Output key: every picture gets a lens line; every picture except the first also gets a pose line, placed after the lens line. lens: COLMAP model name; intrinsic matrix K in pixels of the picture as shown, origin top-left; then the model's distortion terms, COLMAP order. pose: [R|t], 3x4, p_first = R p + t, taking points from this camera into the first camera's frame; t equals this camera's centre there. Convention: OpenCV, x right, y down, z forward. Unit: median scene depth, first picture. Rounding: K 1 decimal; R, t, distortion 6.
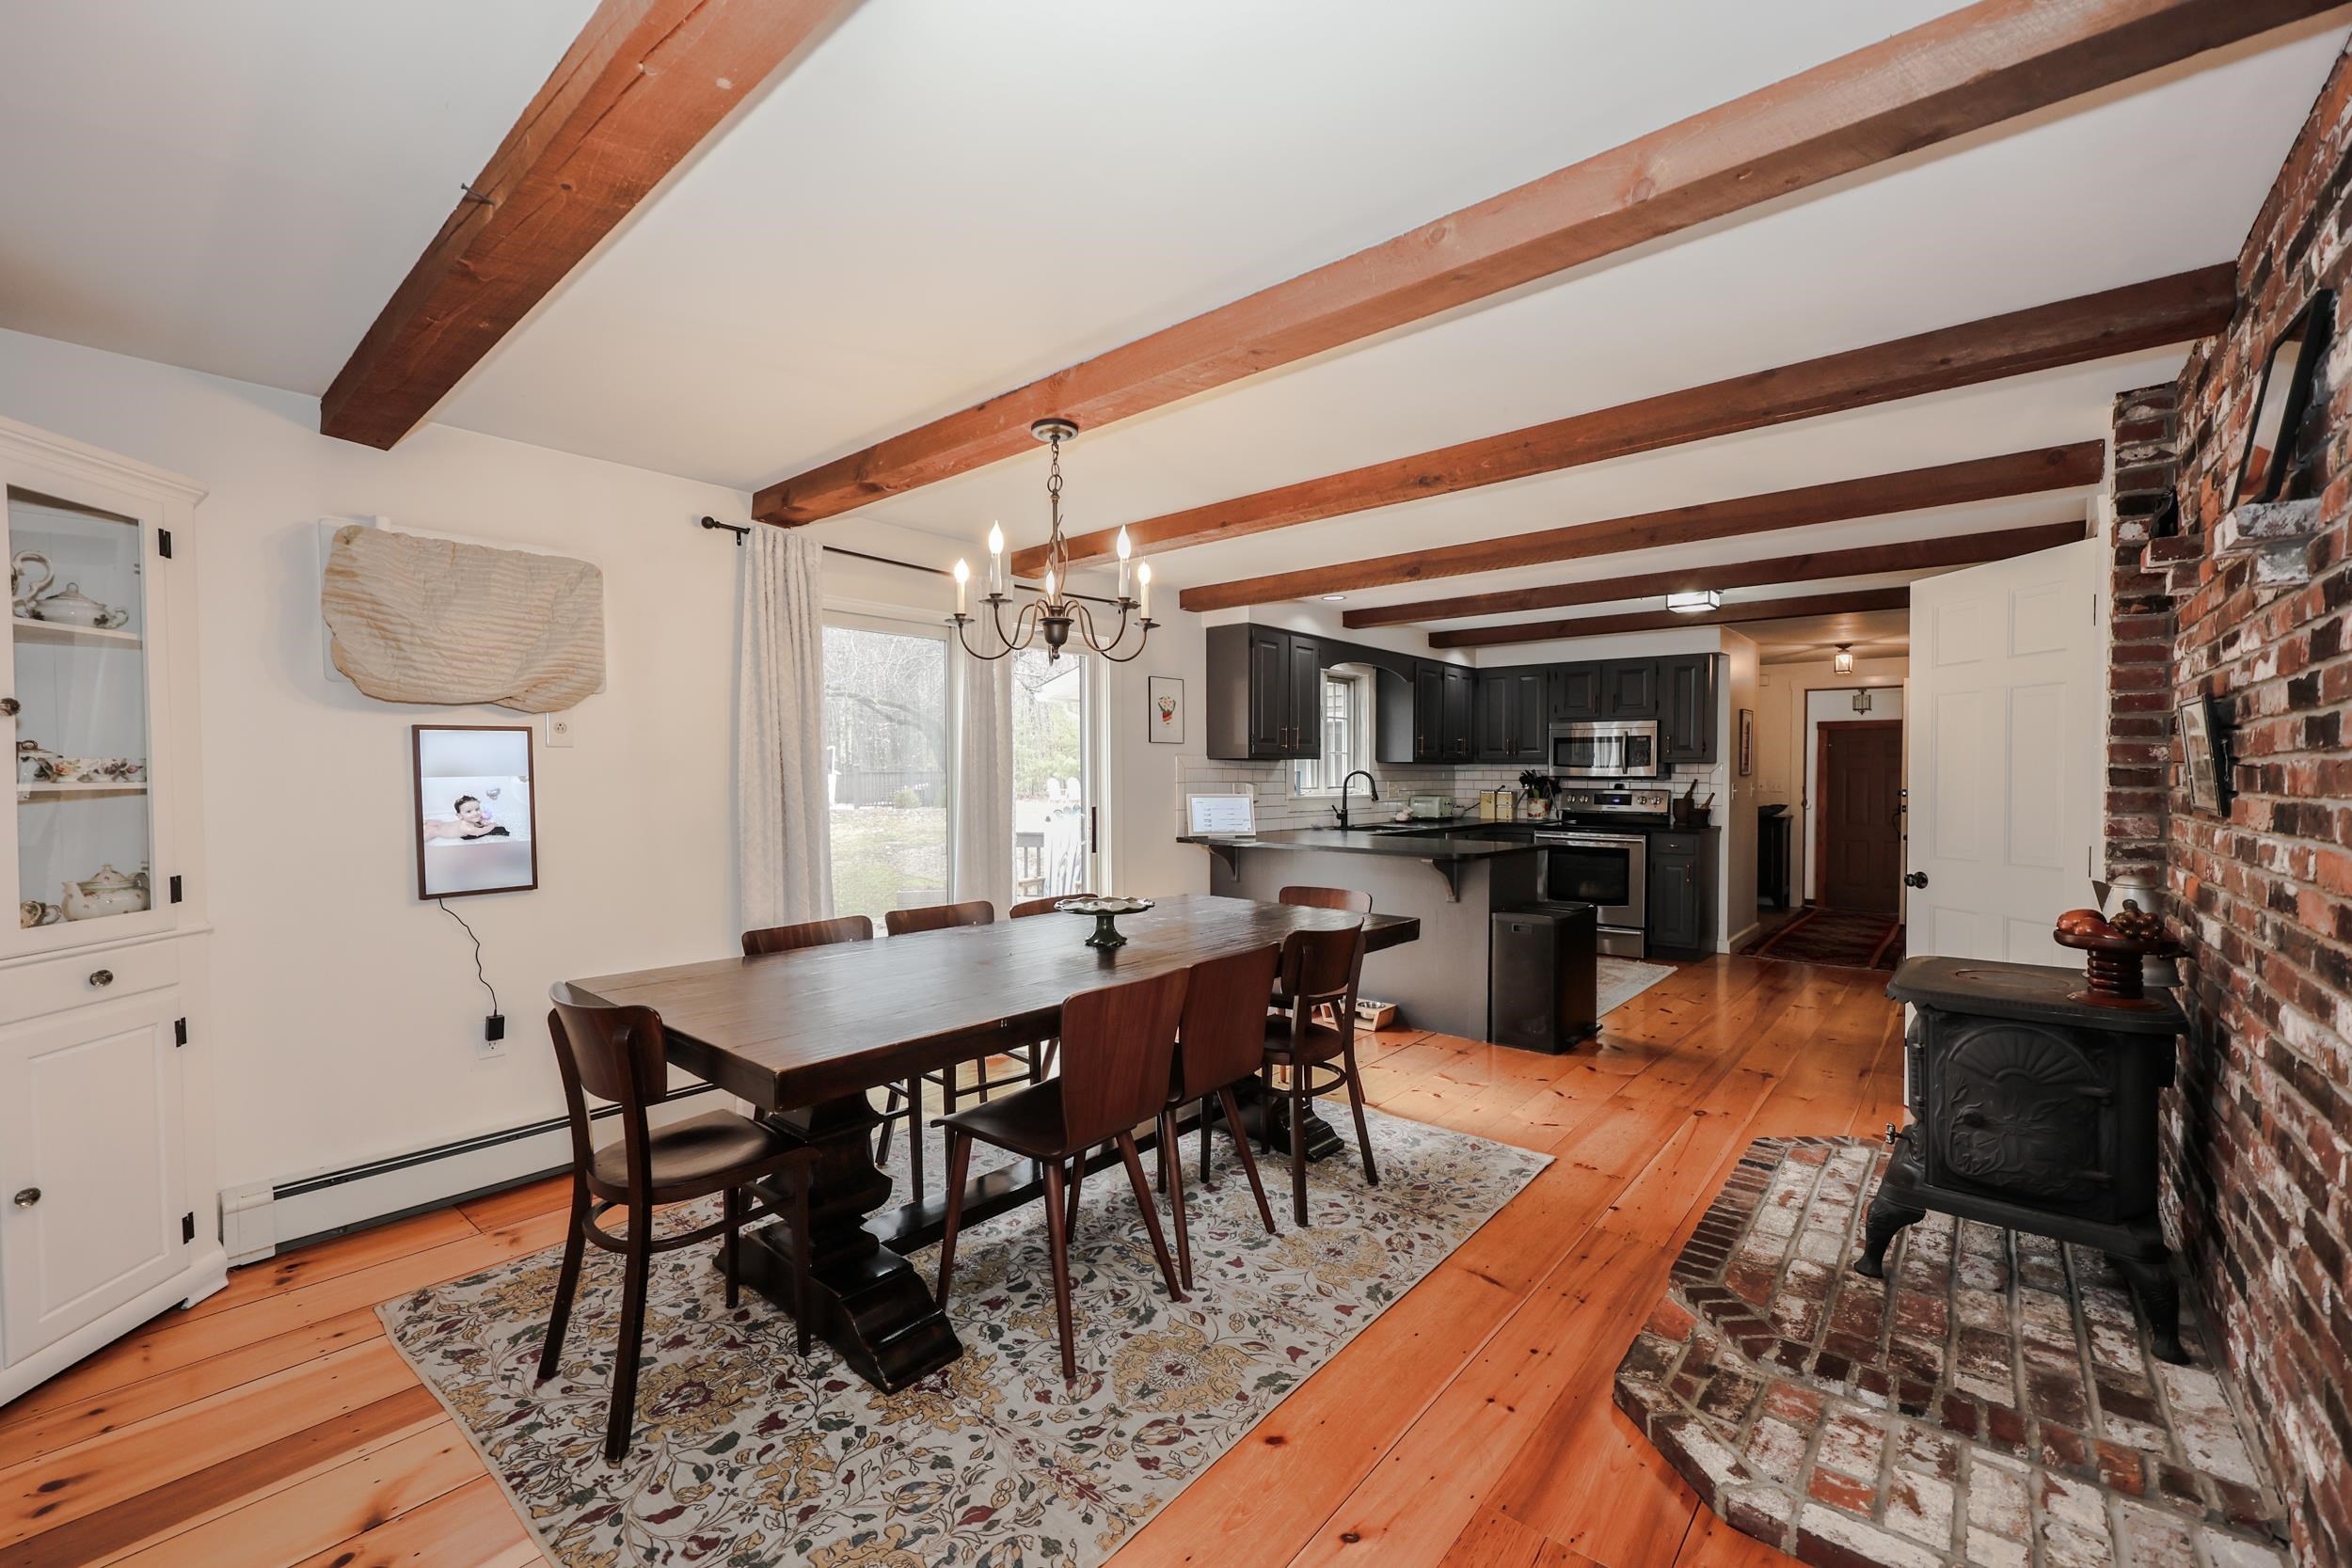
lens RADIAL K [[969.1, 0, 1169.6], [0, 969.1, 787.4], [0, 0, 1]] dist [0.007480, -0.001386]
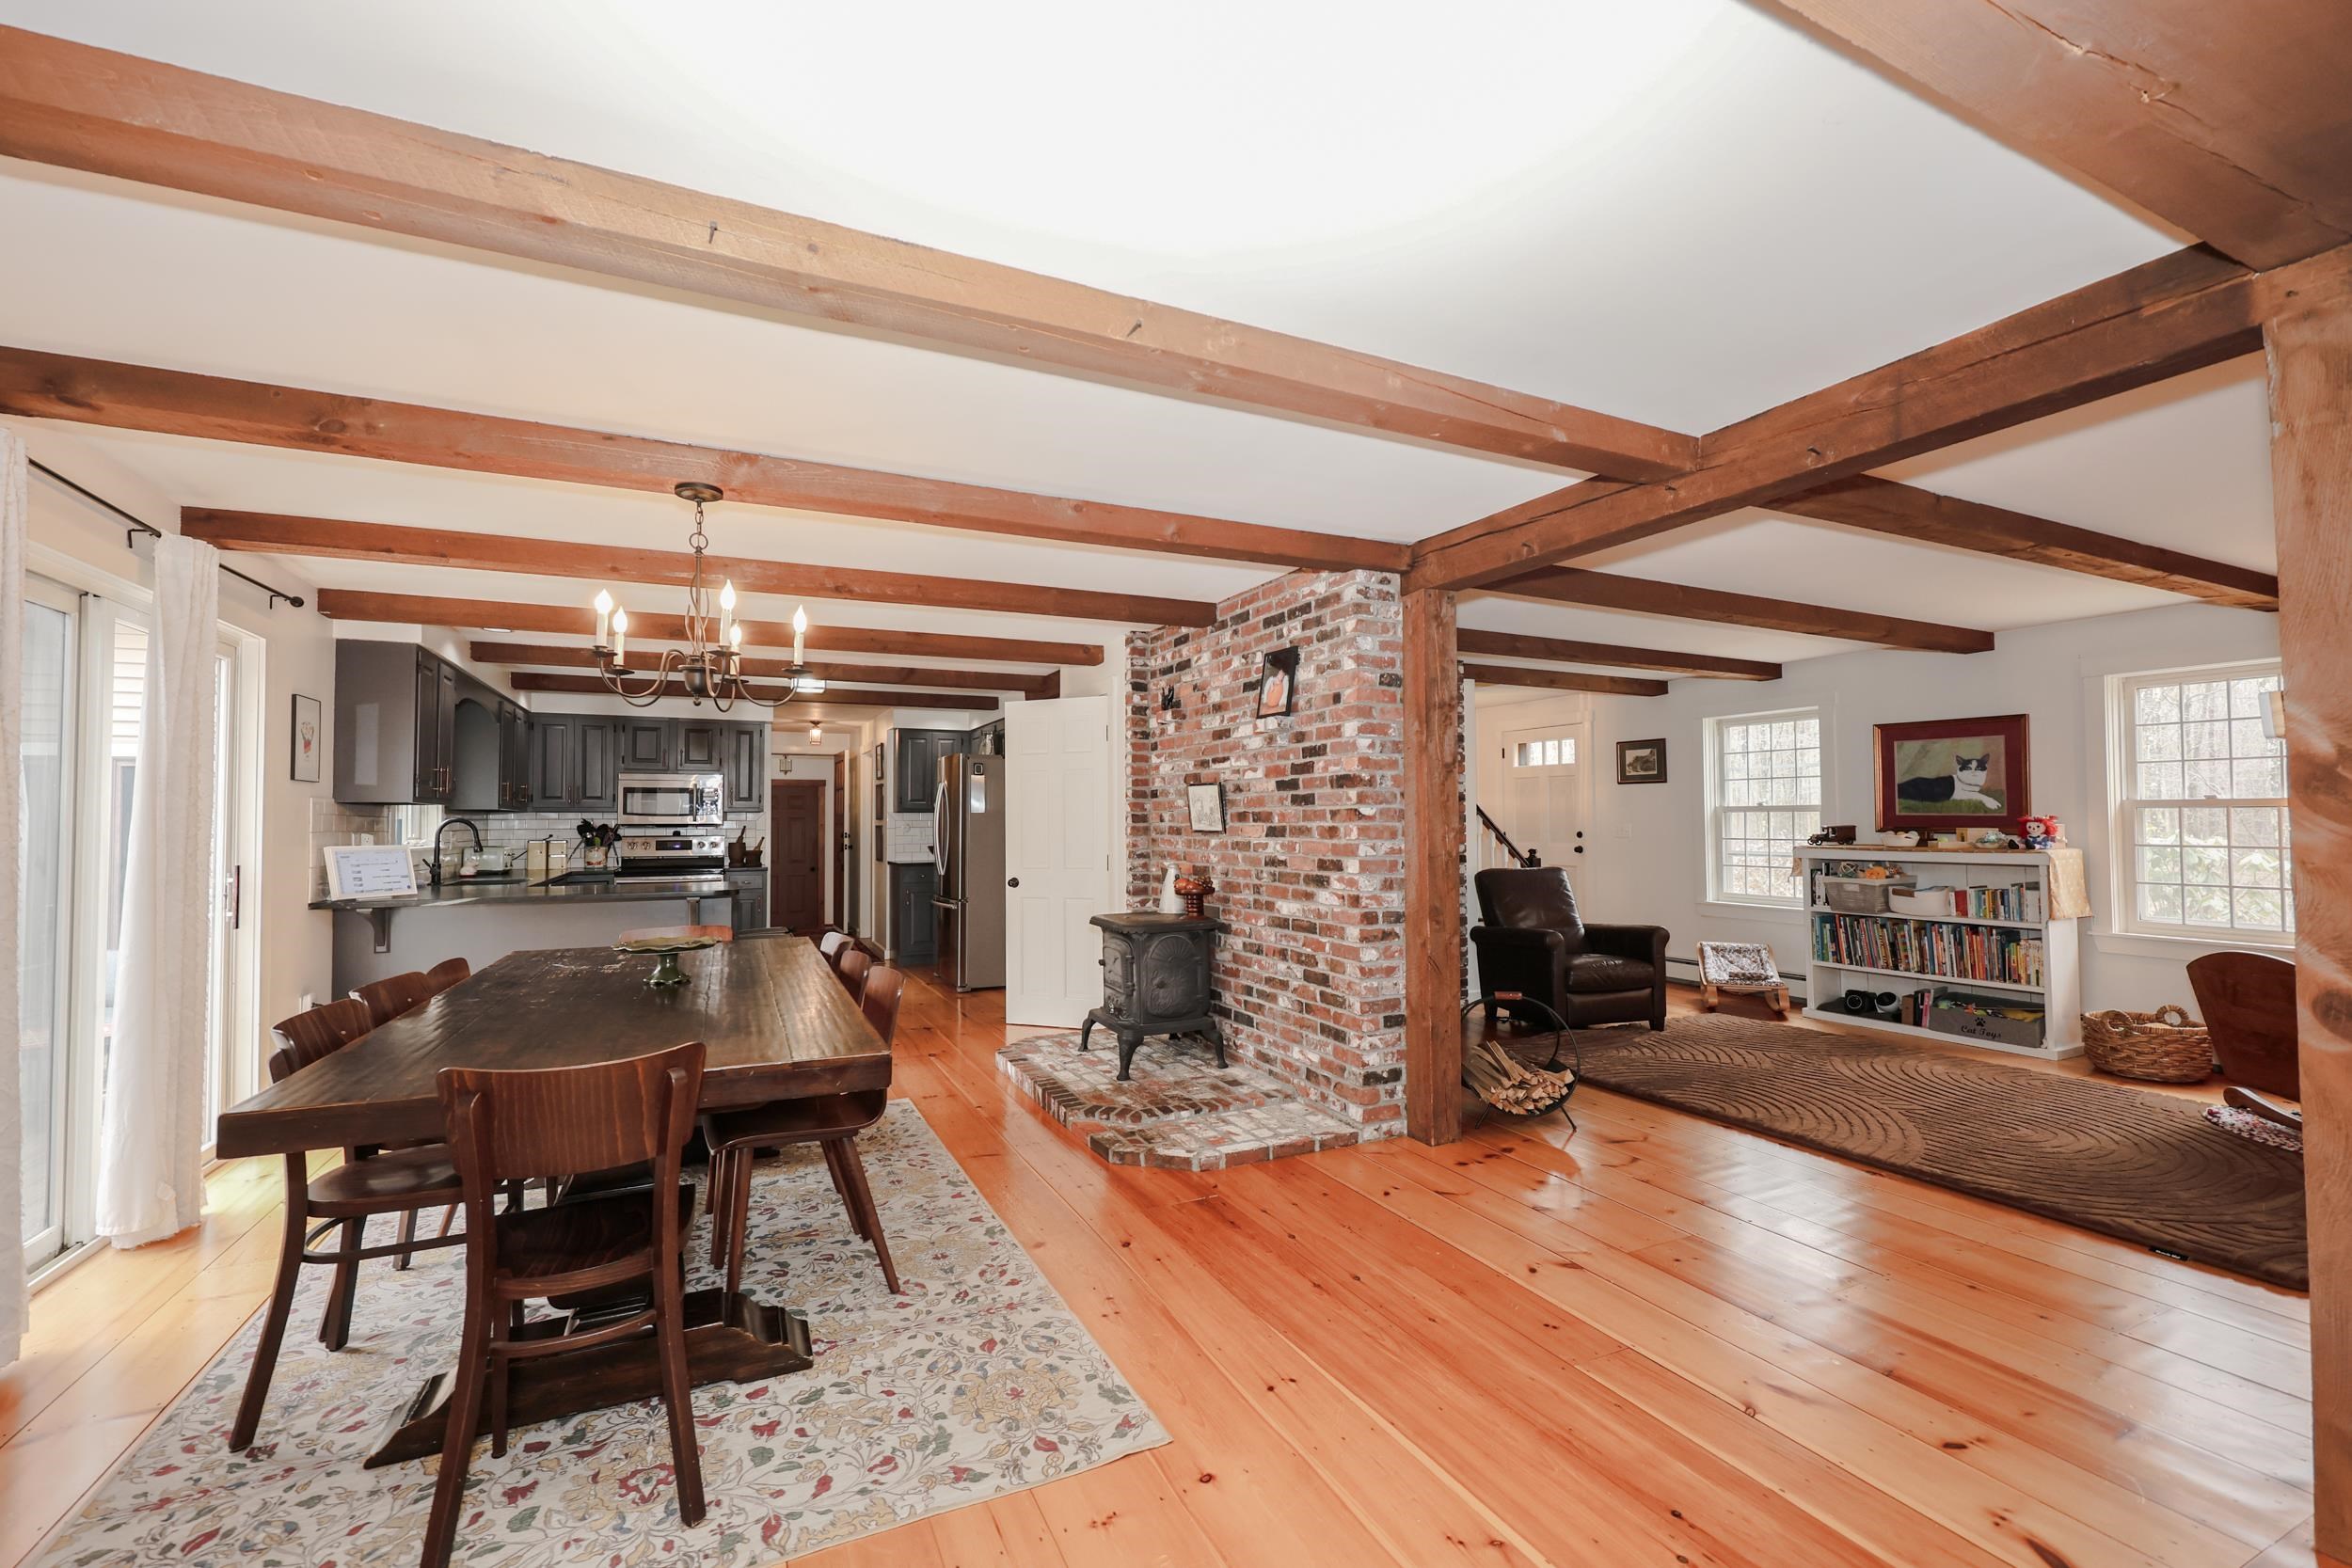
lens RADIAL K [[969.1, 0, 1170.1], [0, 969.1, 784.6], [0, 0, 1]] dist [0.007480, -0.001386]
pose [[0.415842, 0.031426, 0.908894, -0.510799], [0.019478, 0.998866, -0.043449, 0.004793], [-0.909228, 0.035771, 0.414758, 0.059603]]
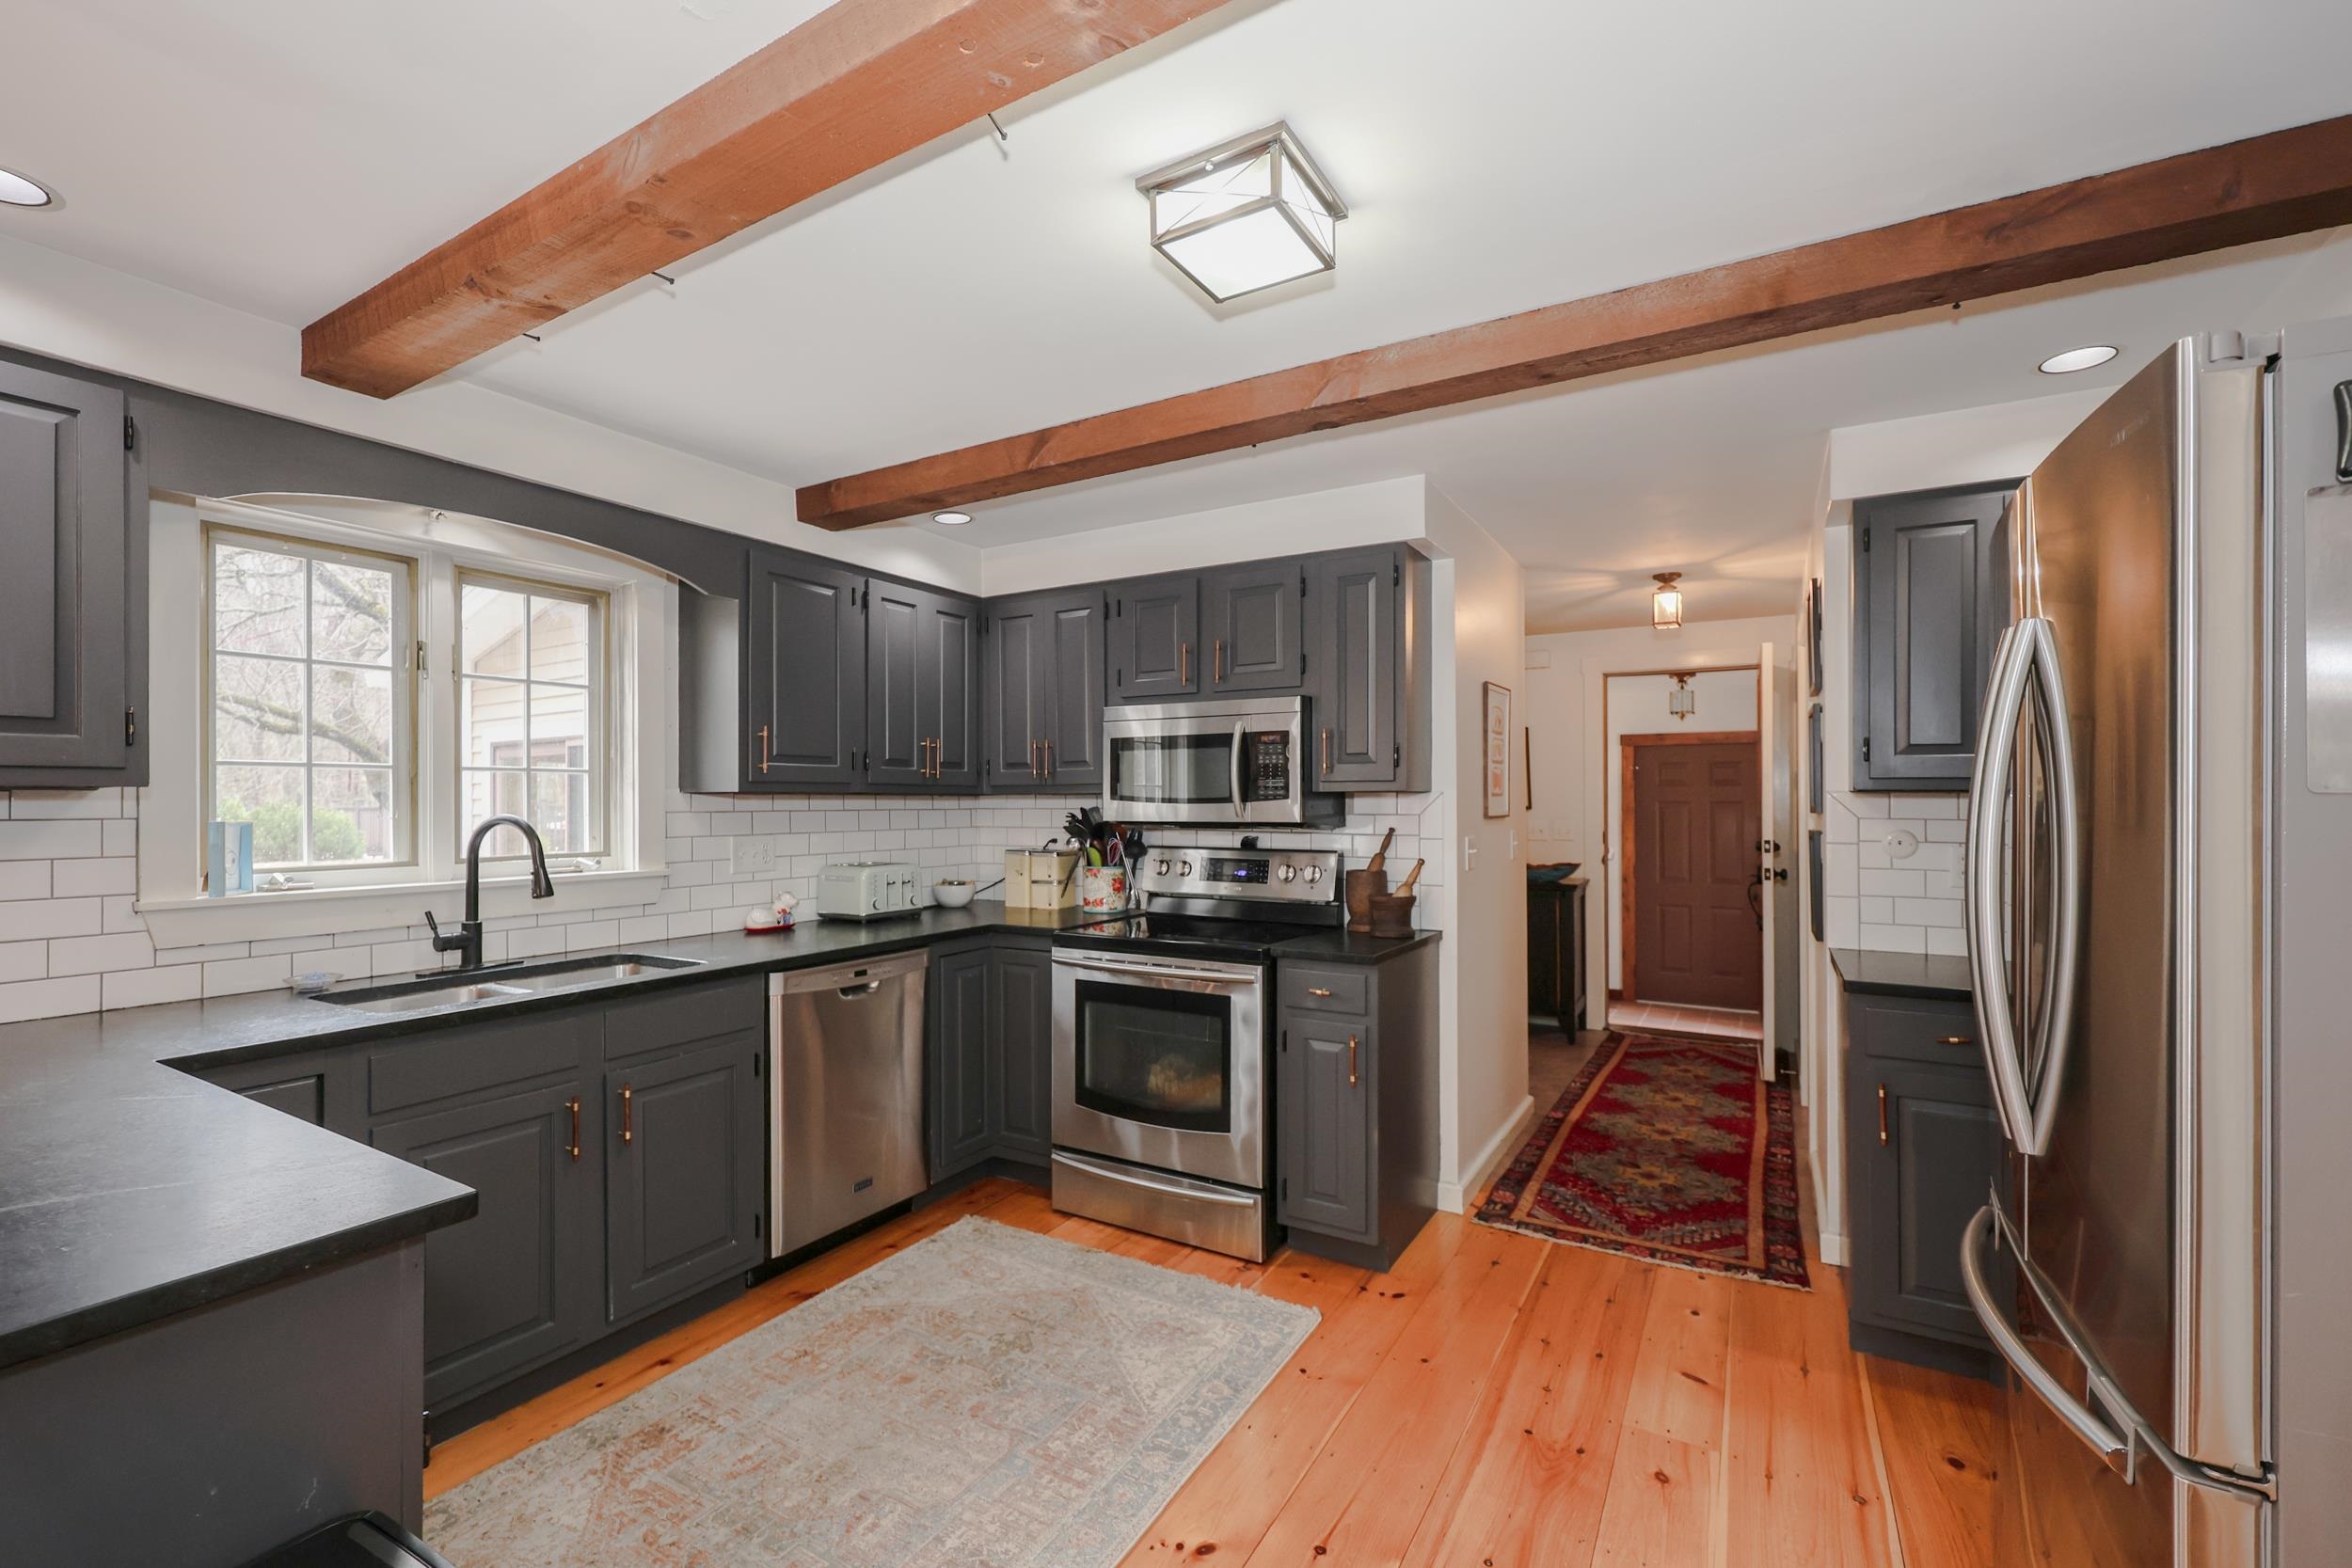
lens RADIAL K [[969.1, 0, 1166.3], [0, 969.1, 797.1], [0, 0, 1]] dist [0.007480, -0.001386]
pose [[0.988083, -0.004105, 0.153869, 0.582215], [0.006798, 0.999833, -0.016977, -0.025601], [-0.153773, 0.017821, 0.987945, 0.893485]]
